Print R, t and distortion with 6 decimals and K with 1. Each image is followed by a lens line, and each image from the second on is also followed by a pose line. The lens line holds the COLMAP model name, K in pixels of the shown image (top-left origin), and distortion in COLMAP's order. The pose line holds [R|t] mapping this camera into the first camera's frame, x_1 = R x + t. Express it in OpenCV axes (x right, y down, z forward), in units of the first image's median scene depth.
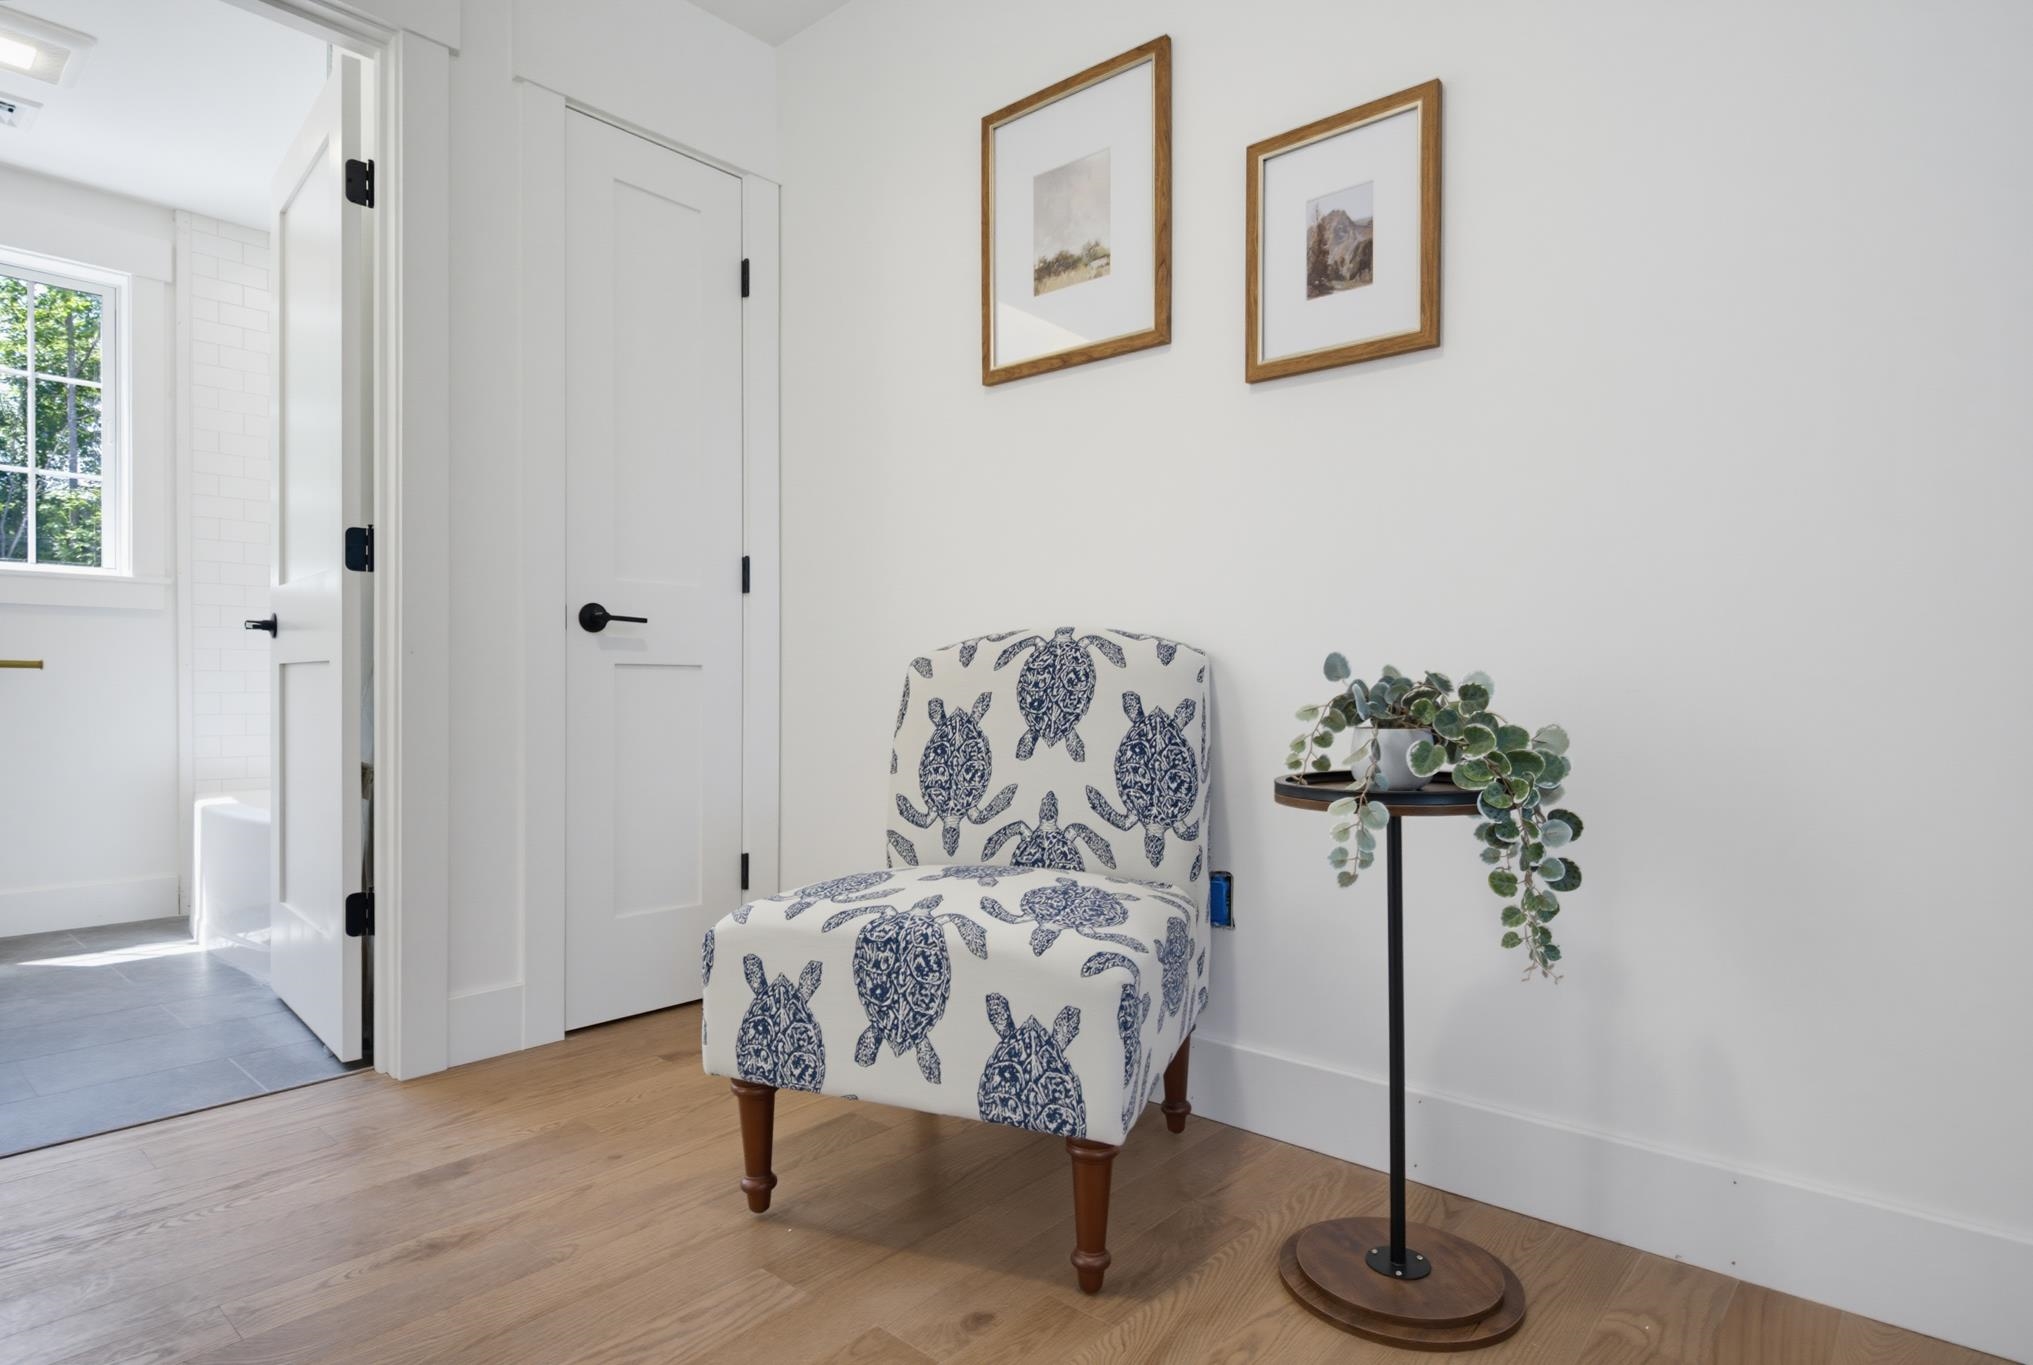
lens RADIAL K [[1144.0, 0, 1016.5], [0, 1144.0, 682.5], [0, 0, 1]] dist [0.048133, 0.000086]
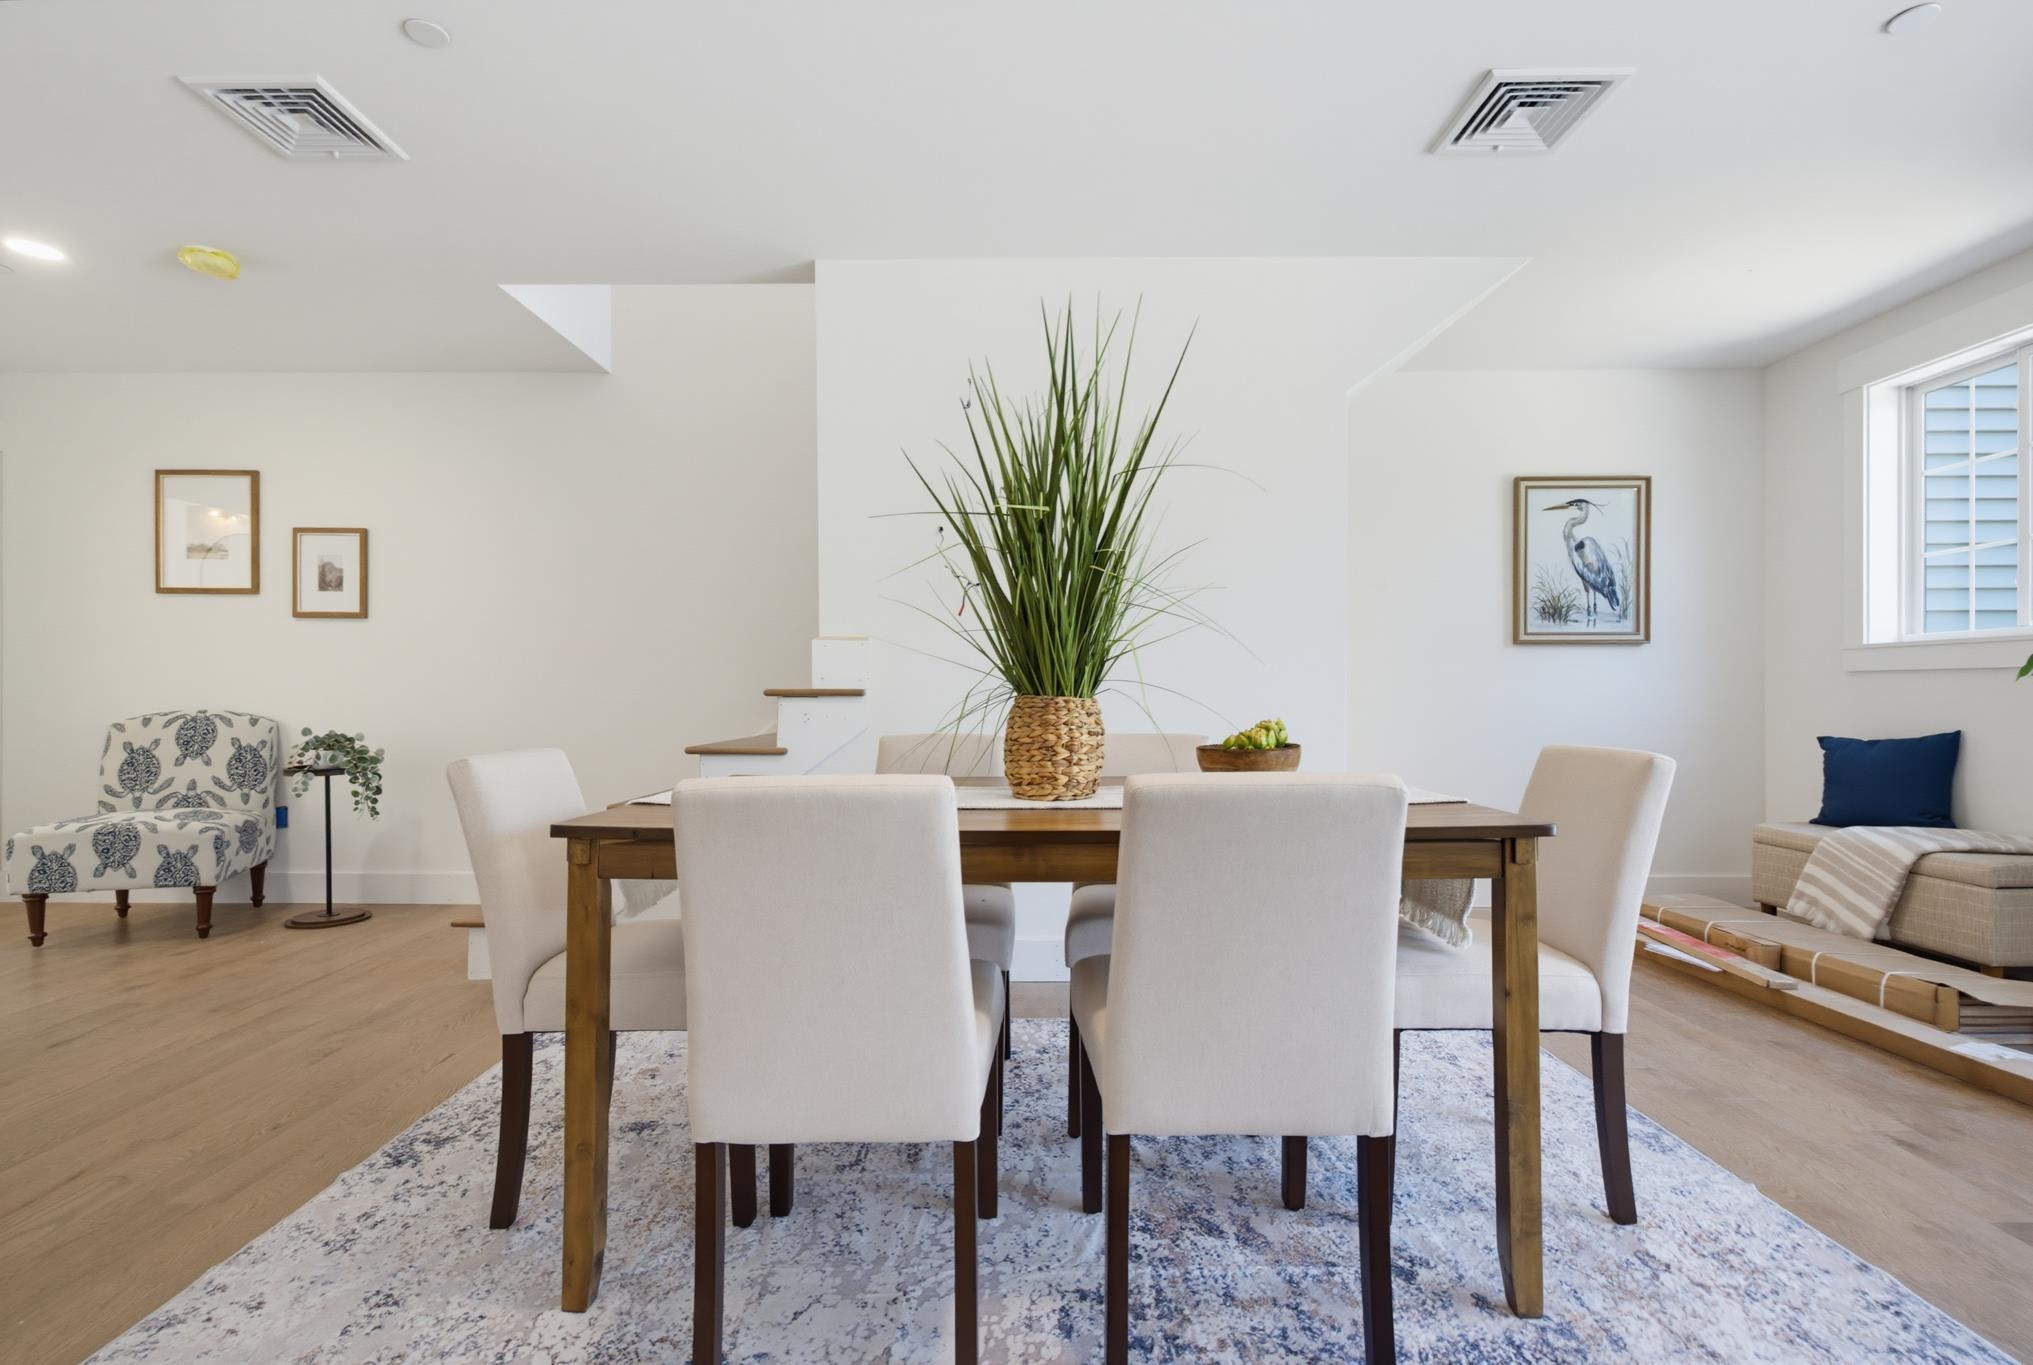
lens RADIAL K [[925.8, 0, 1006.2], [0, 925.8, 700.5], [0, 0, 1]] dist [0.002207, -0.000224]
pose [[0.756956, -0.001786, 0.653463, 0.053446], [-0.004404, 0.999960, 0.007834, -0.101554], [-0.653451, -0.008808, 0.756918, -1.738440]]
